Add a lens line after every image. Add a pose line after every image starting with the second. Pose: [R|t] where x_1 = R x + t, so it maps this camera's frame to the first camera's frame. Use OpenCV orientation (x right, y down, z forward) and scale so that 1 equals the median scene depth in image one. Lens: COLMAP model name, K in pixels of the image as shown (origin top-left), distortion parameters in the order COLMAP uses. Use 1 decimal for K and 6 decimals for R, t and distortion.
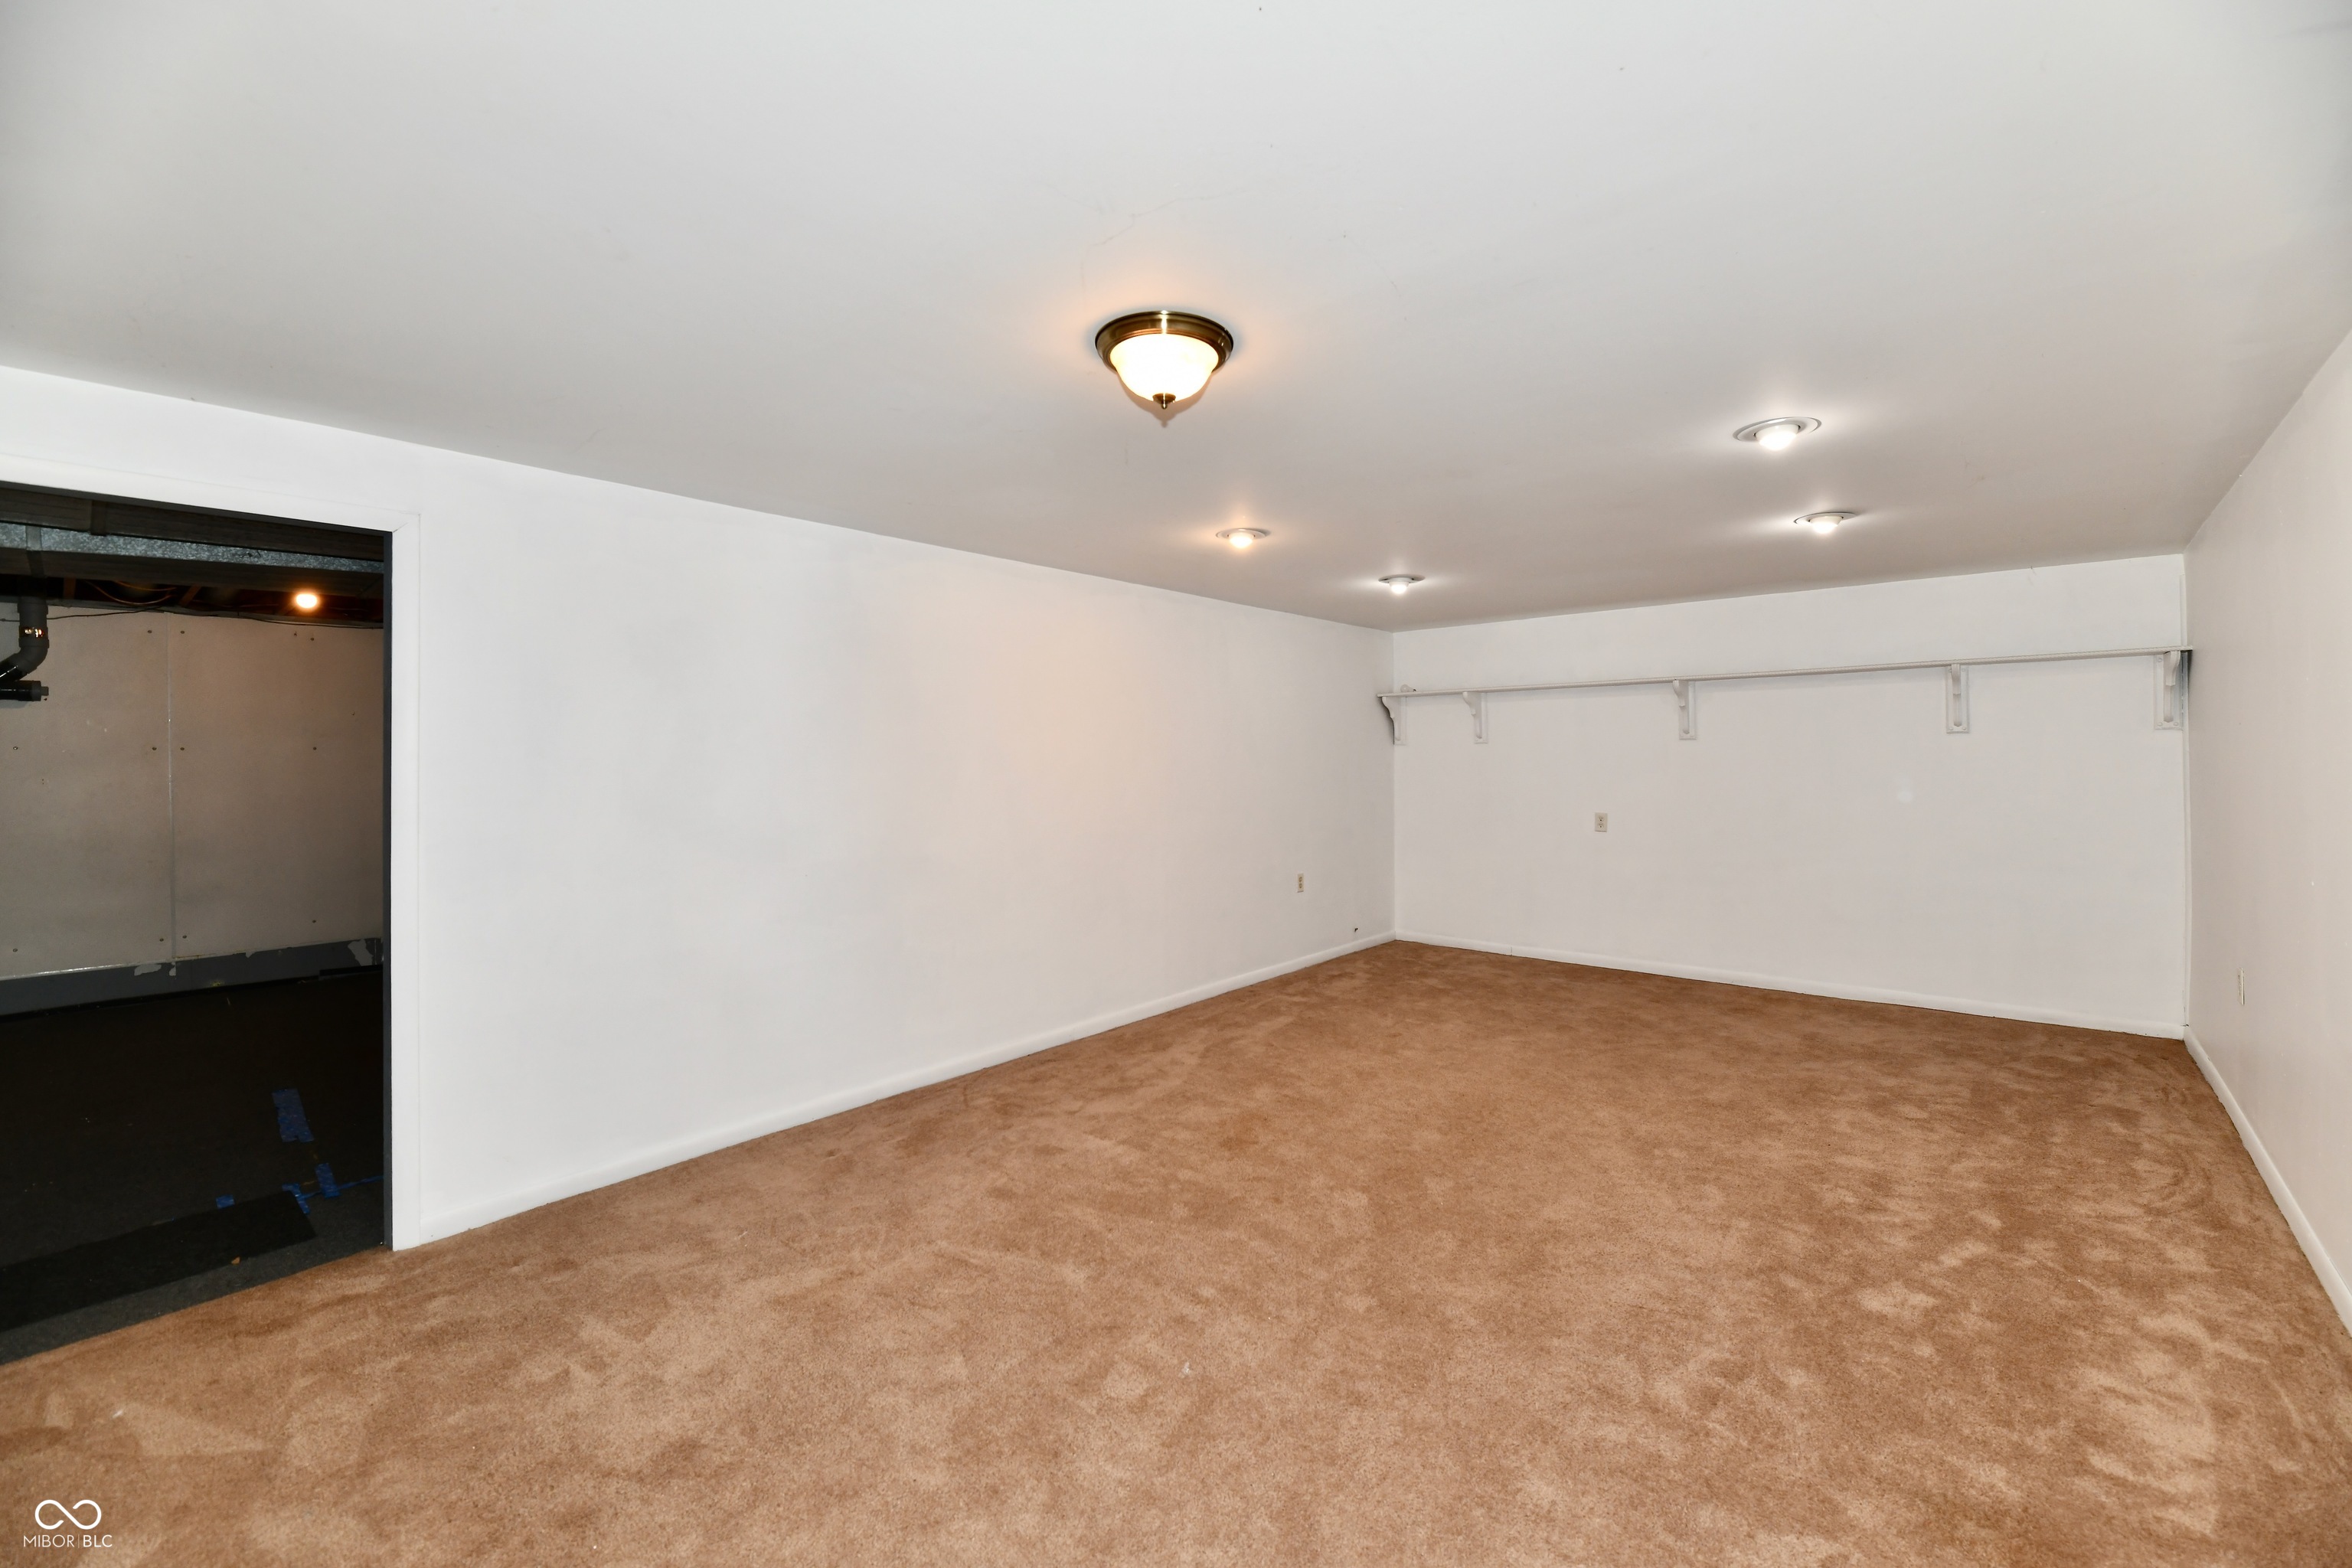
lens RADIAL K [[962.7, 0, 1187.0], [0, 962.7, 776.8], [0, 0, 1]] dist [-0.002564, -0.002577]
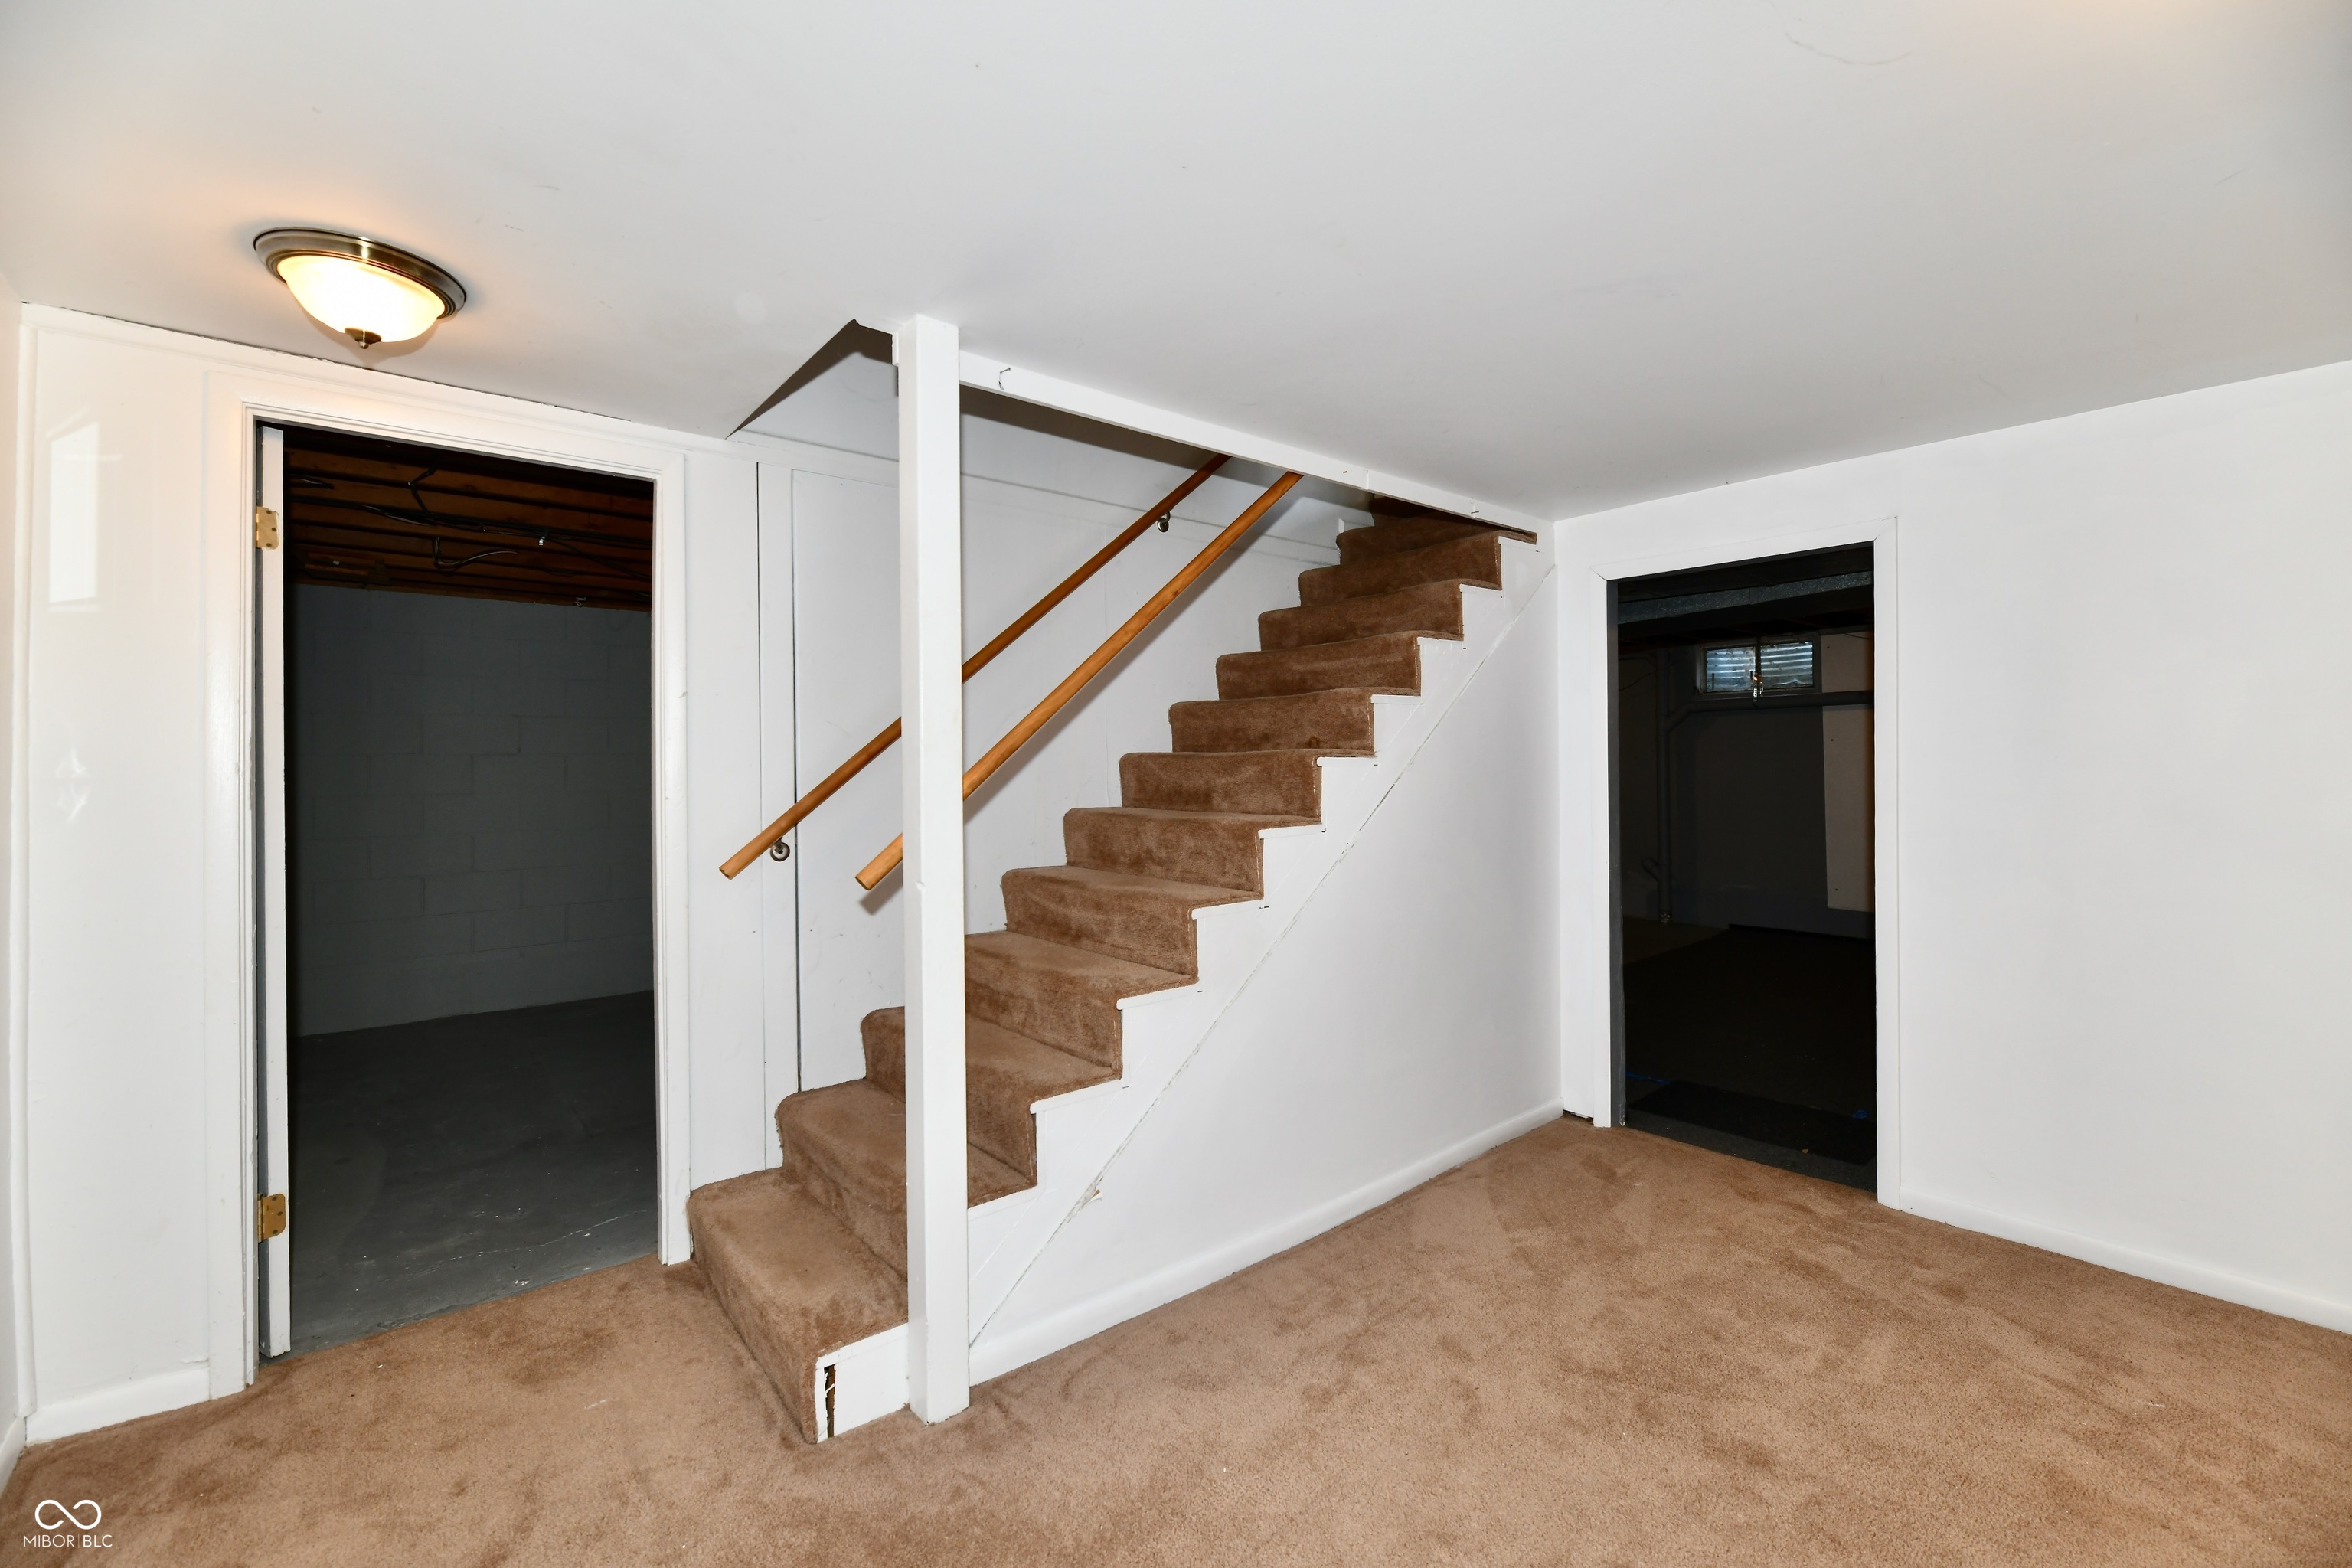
lens RADIAL K [[962.7, 0, 1182.4], [0, 962.7, 775.6], [0, 0, 1]] dist [-0.002564, -0.002577]
pose [[-0.183478, 0.020805, -0.982804, 0.412783], [0.000009, 0.999776, 0.021163, -0.014429], [0.983024, 0.003875, -0.183437, 0.457481]]
